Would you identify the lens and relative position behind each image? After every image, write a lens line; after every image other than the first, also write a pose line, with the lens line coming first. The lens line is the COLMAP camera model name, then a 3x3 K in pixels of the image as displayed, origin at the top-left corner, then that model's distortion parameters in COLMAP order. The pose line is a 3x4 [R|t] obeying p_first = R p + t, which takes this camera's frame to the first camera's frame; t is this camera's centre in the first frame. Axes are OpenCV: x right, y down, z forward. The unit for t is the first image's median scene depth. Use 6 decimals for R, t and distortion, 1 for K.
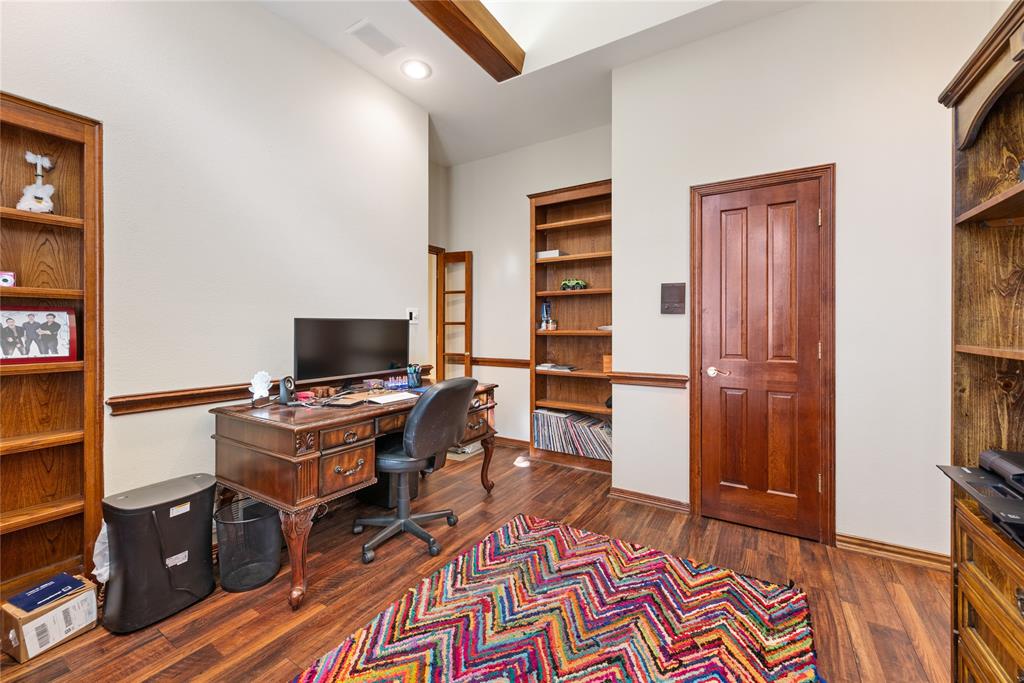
lens RADIAL K [[407.7, 0, 514.6], [0, 407.7, 332.0], [0, 0, 1]] dist [-0.002570, -0.000152]
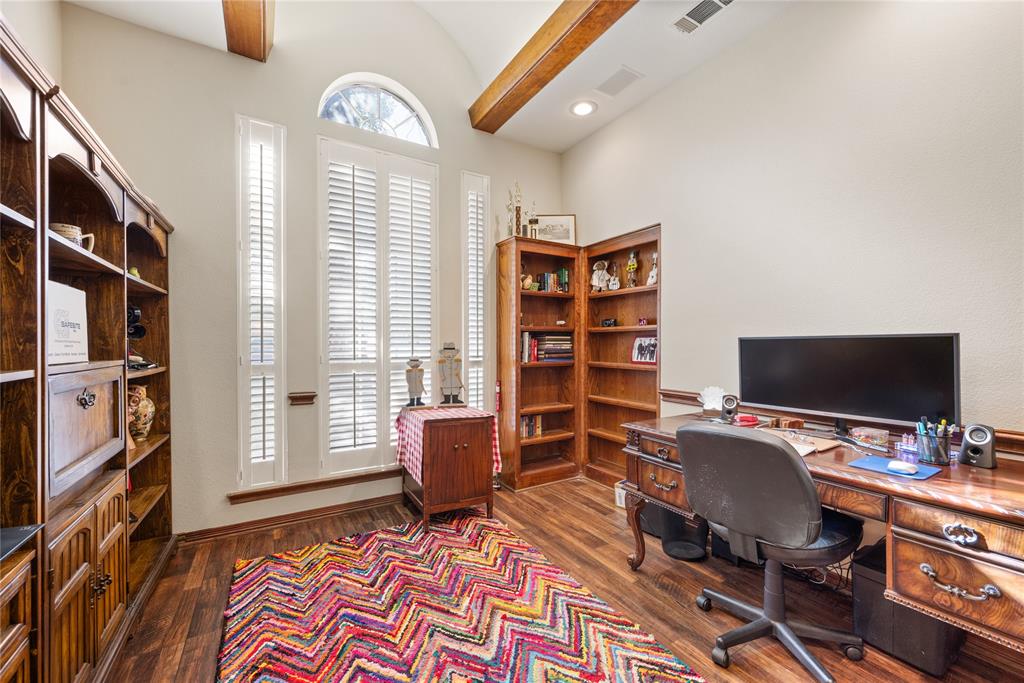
lens RADIAL K [[407.7, 0, 514.2], [0, 407.7, 342.5], [0, 0, 1]] dist [-0.002570, -0.000152]
pose [[-0.454509, -0.000985, -0.890742, 0.788891], [-0.006882, 0.999973, 0.002406, -0.028558], [0.890716, 0.007224, -0.454503, 1.283394]]
